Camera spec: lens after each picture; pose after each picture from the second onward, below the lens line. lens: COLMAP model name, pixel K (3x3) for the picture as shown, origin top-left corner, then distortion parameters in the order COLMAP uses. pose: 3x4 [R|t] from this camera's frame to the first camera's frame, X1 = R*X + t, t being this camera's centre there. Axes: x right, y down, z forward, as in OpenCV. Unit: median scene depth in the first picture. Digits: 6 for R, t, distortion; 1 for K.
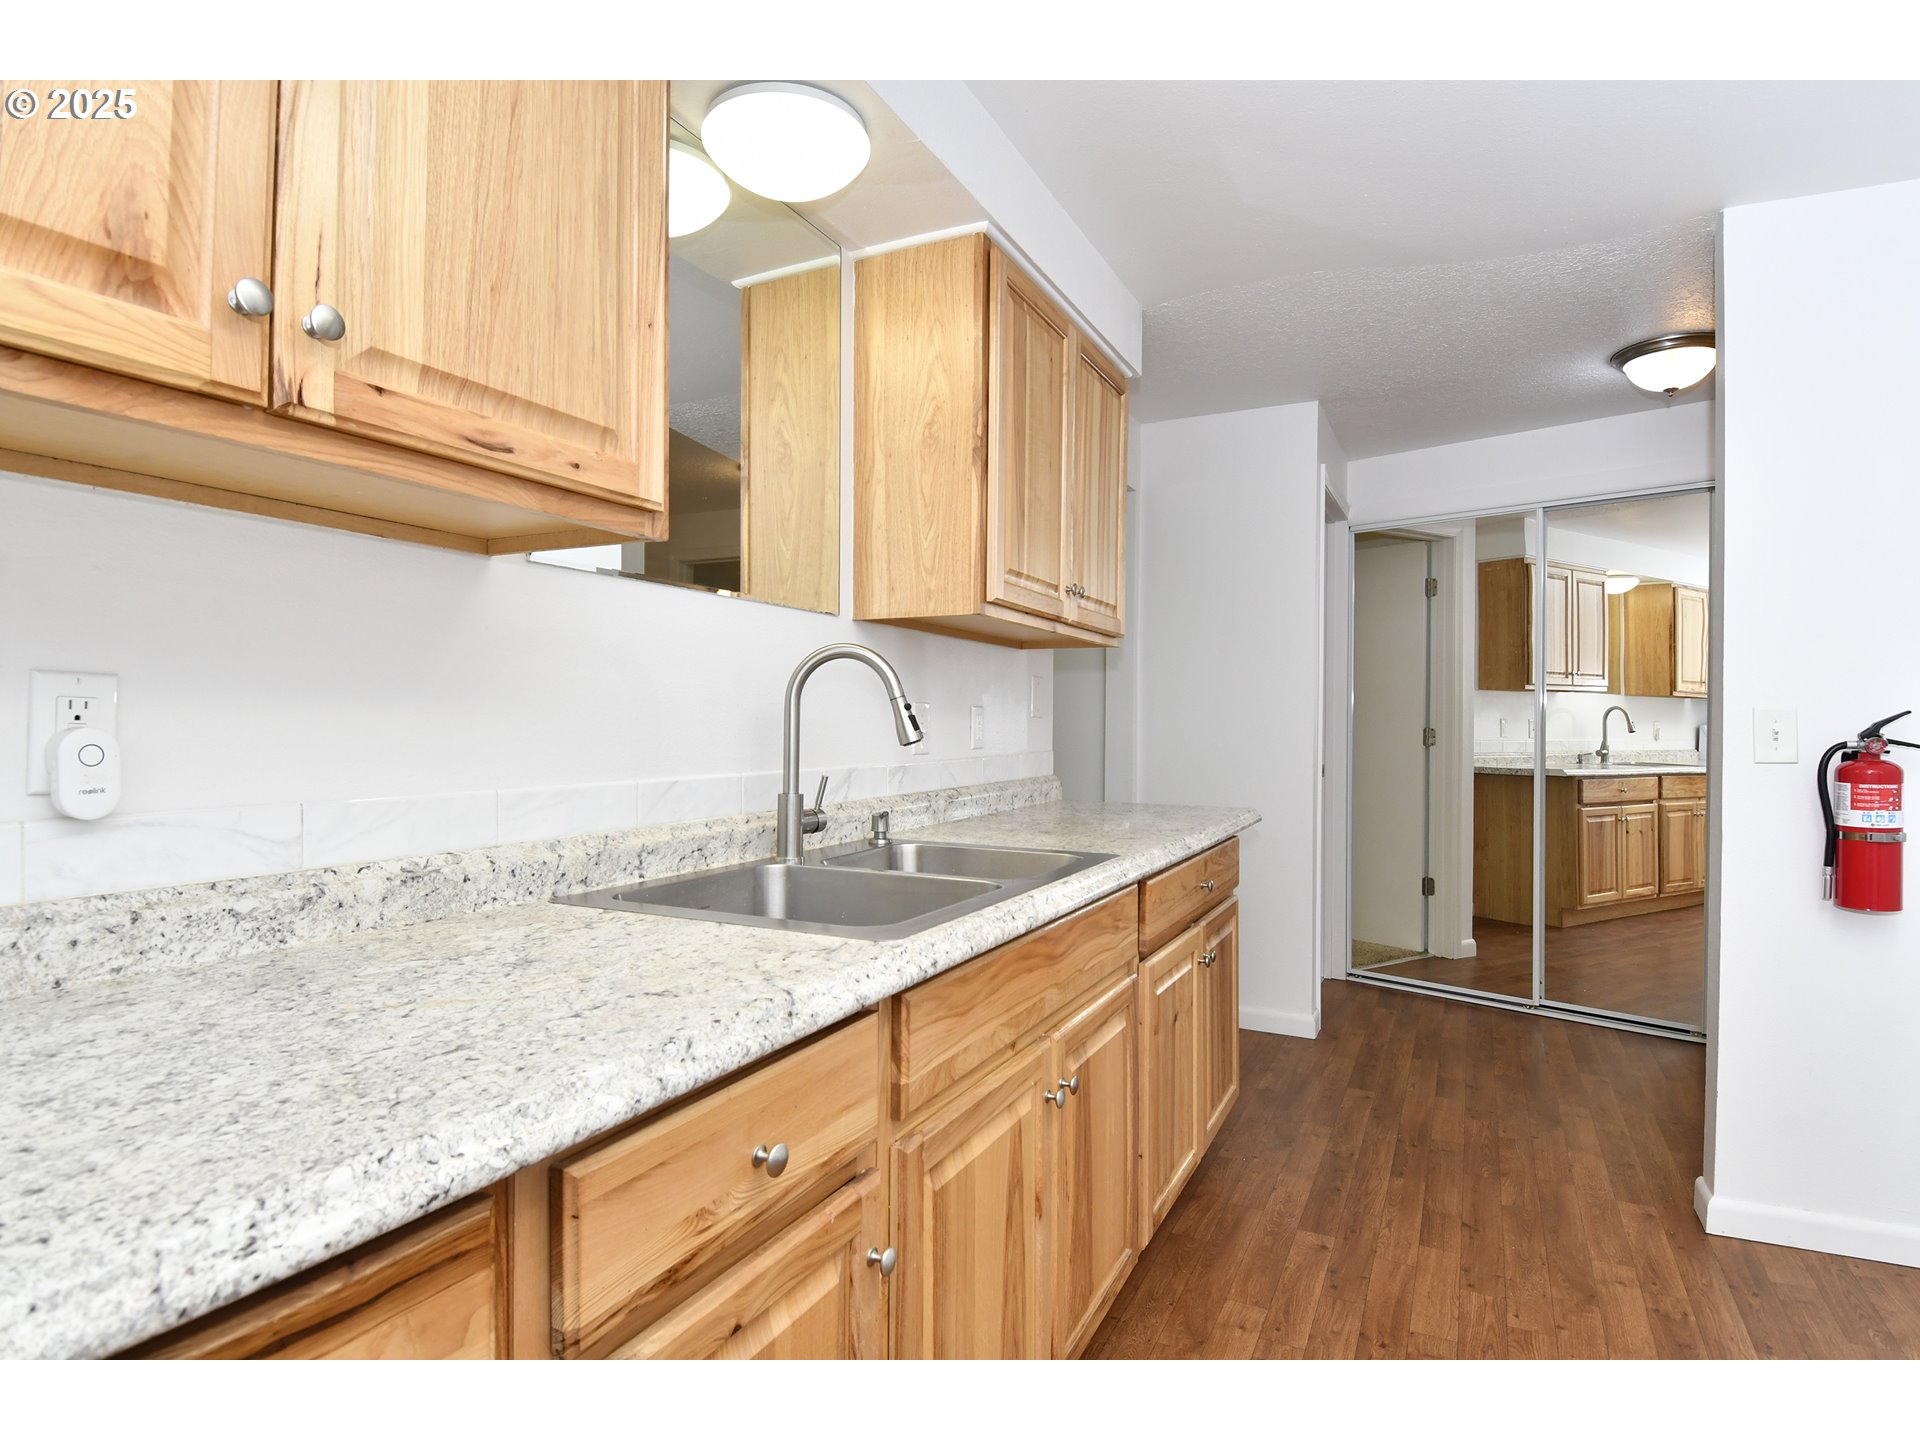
lens RADIAL K [[1011.7, 0, 985.7], [0, 1011.7, 725.1], [0, 0, 1]] dist [0.019812, -0.027282]
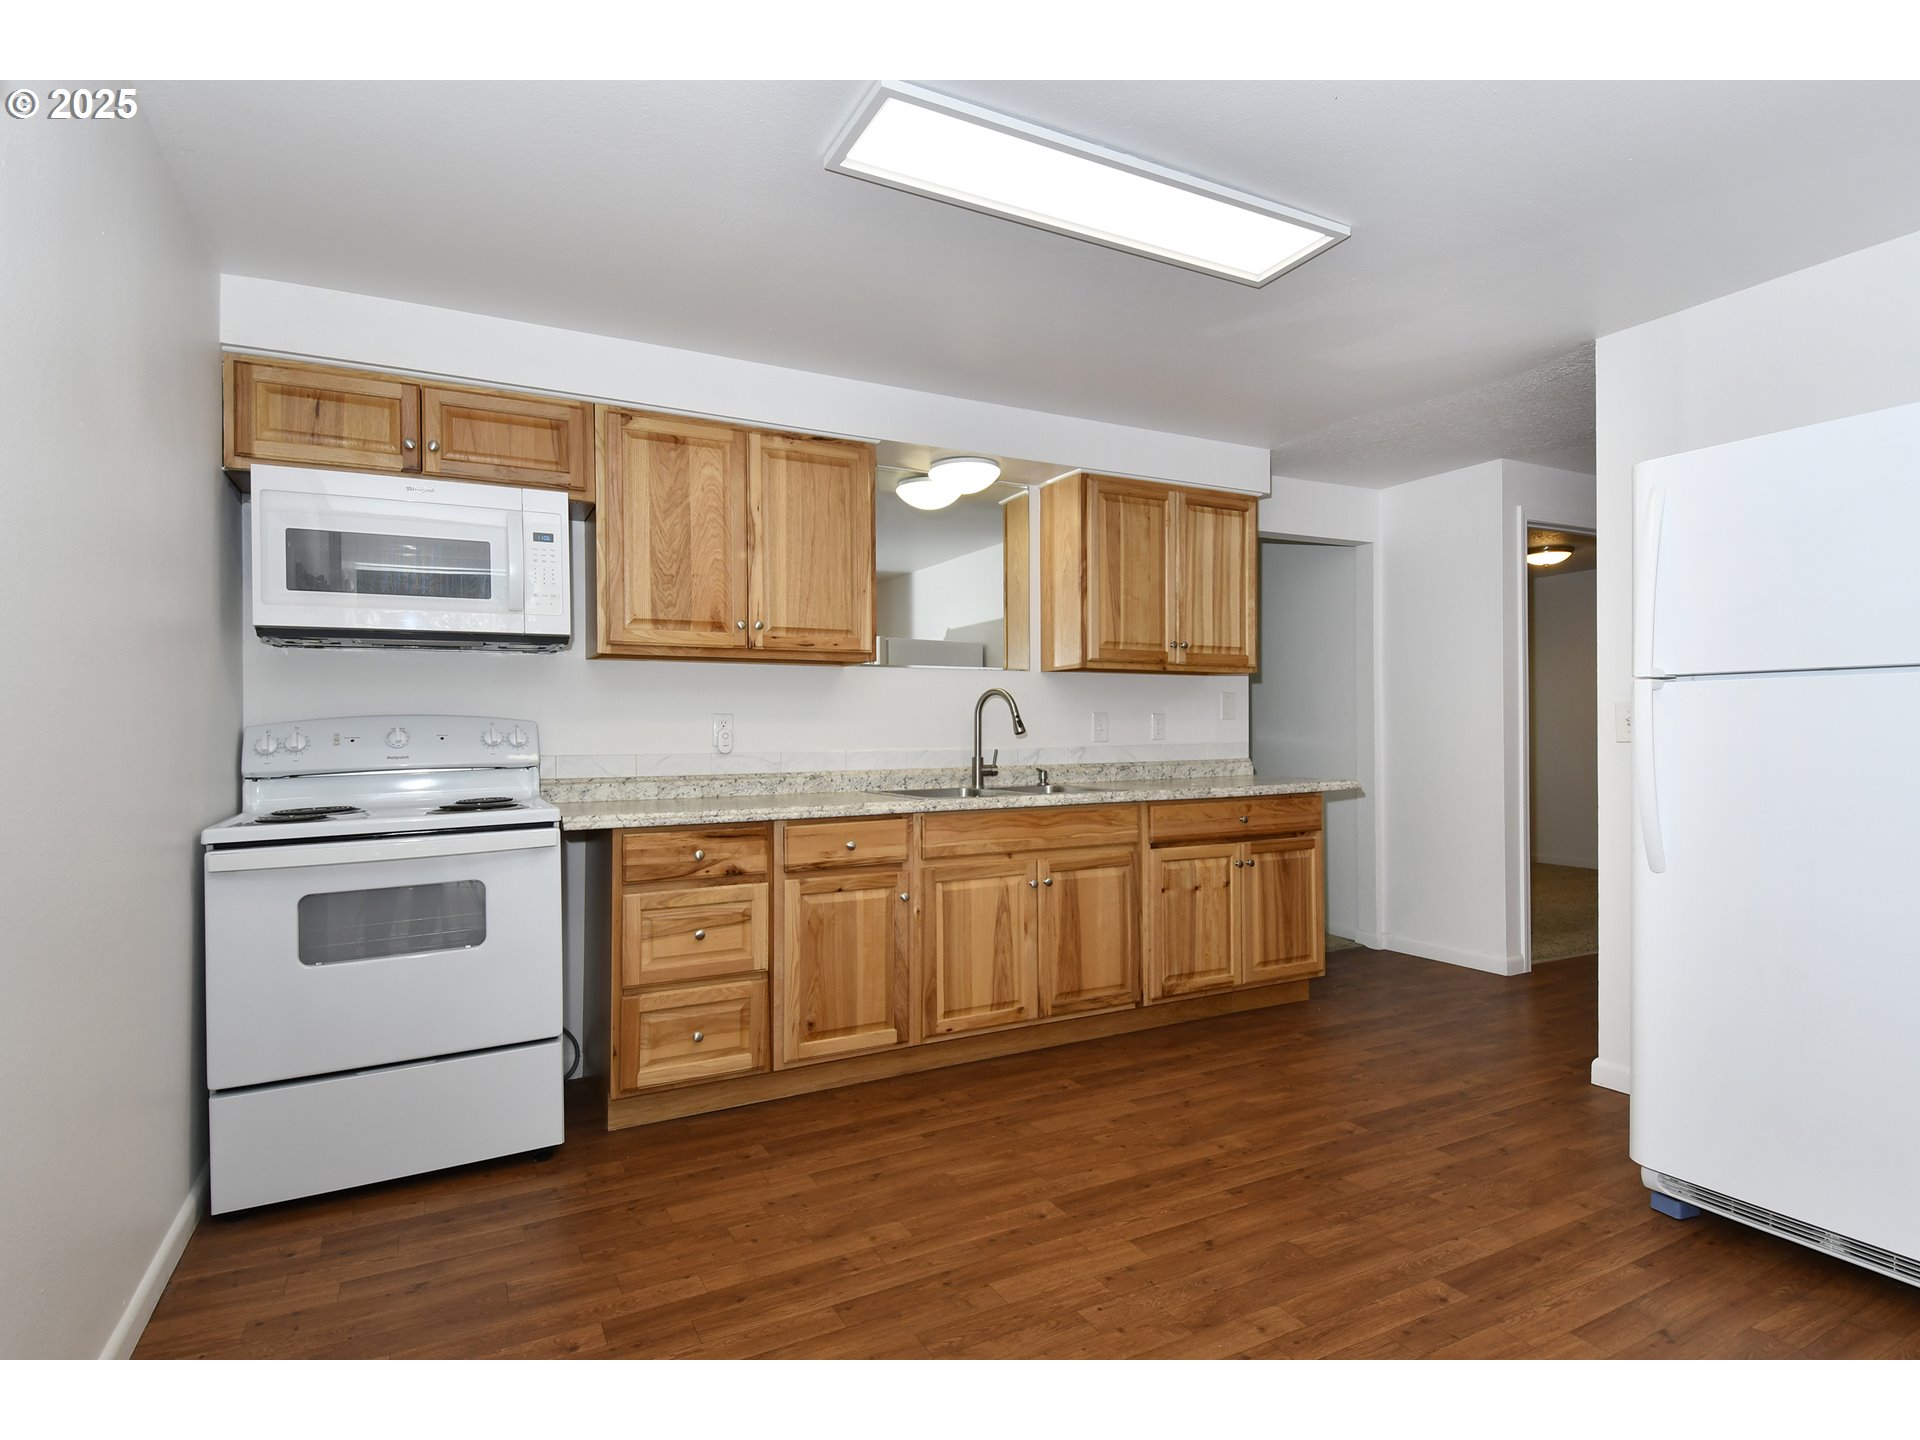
lens RADIAL K [[1011.7, 0, 961.5], [0, 1011.7, 723.7], [0, 0, 1]] dist [0.019812, -0.027282]
pose [[0.809428, -0.018586, -0.586925, 1.096796], [0.012490, 0.999818, -0.014437, 0.026159], [0.587086, 0.004355, 0.809513, -0.826664]]
